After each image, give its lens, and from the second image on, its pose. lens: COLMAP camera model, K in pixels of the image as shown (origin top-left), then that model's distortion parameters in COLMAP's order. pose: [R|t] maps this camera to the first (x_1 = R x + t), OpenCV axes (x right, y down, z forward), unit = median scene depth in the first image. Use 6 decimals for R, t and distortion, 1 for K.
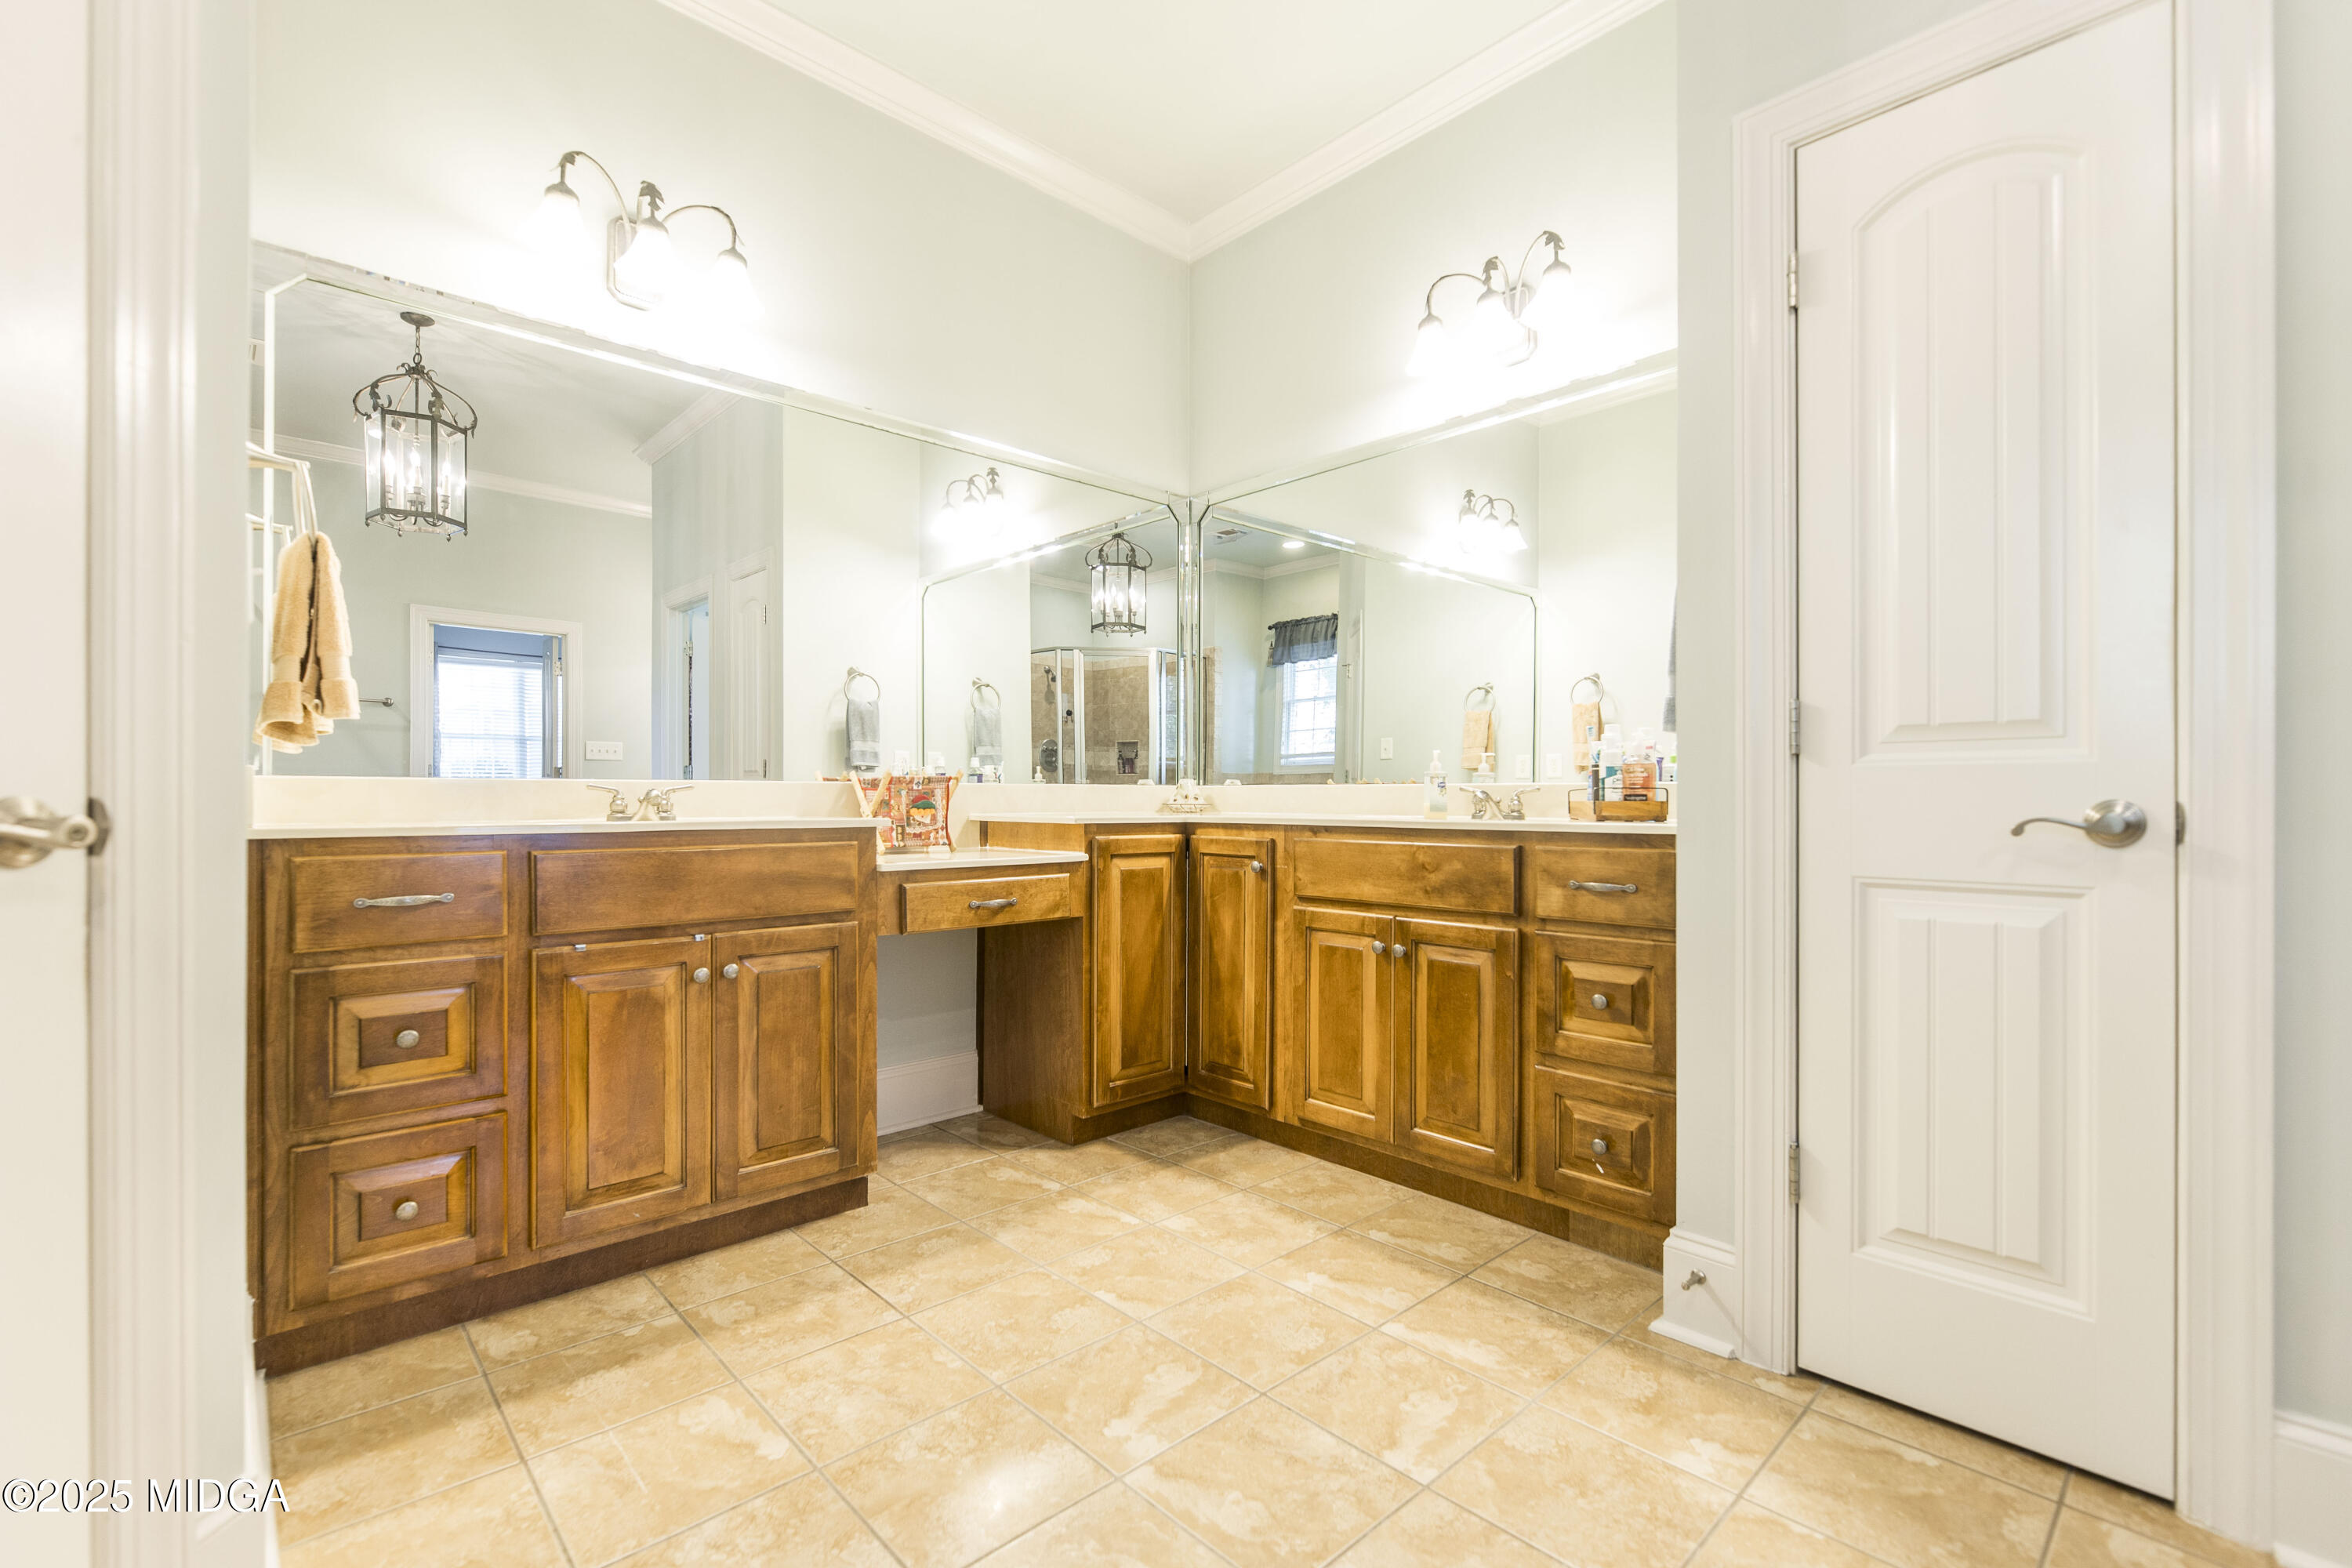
lens RADIAL K [[1010.4, 0, 1160.8], [0, 1010.4, 796.4], [0, 0, 1]] dist [0.001496, -0.001030]
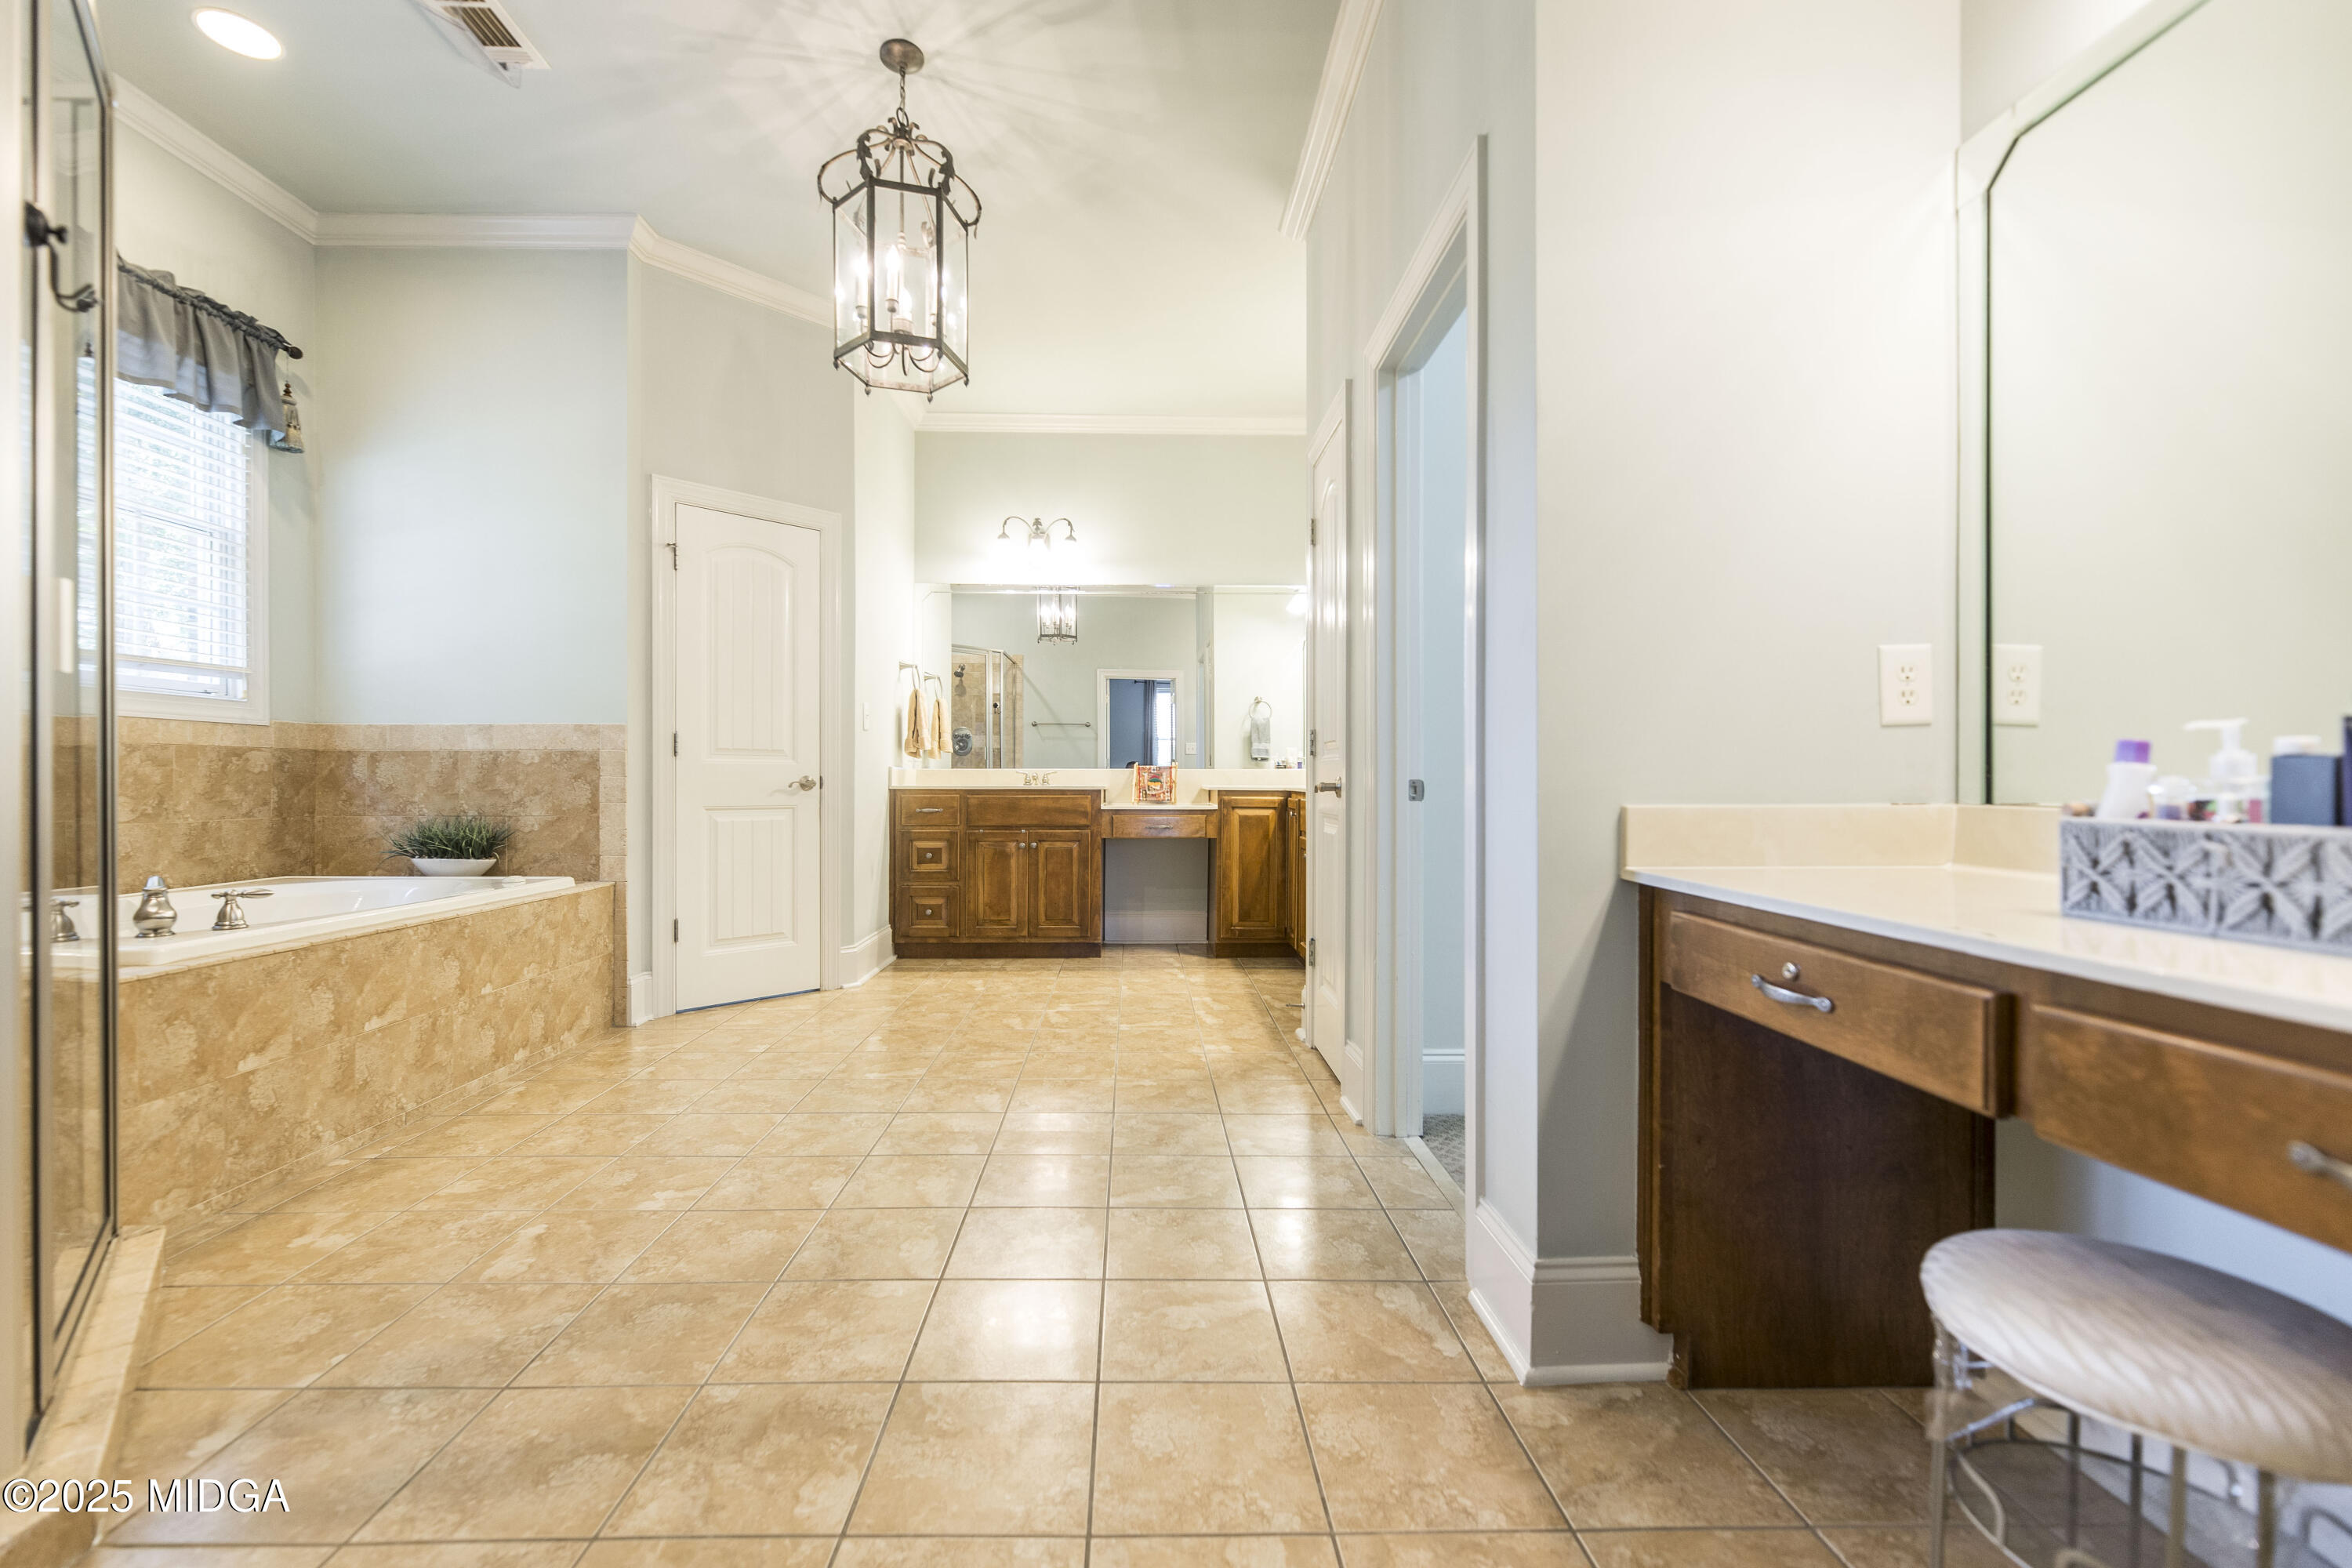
lens RADIAL K [[971.1, 0, 1191.5], [0, 971.1, 777.1], [0, 0, 1]] dist [-0.002365, 0.000495]
pose [[0.771907, -0.001755, -0.635733, 1.309954], [-0.000610, 0.999994, -0.003502, 0.010337], [0.635735, 0.003091, 0.771901, -0.571228]]
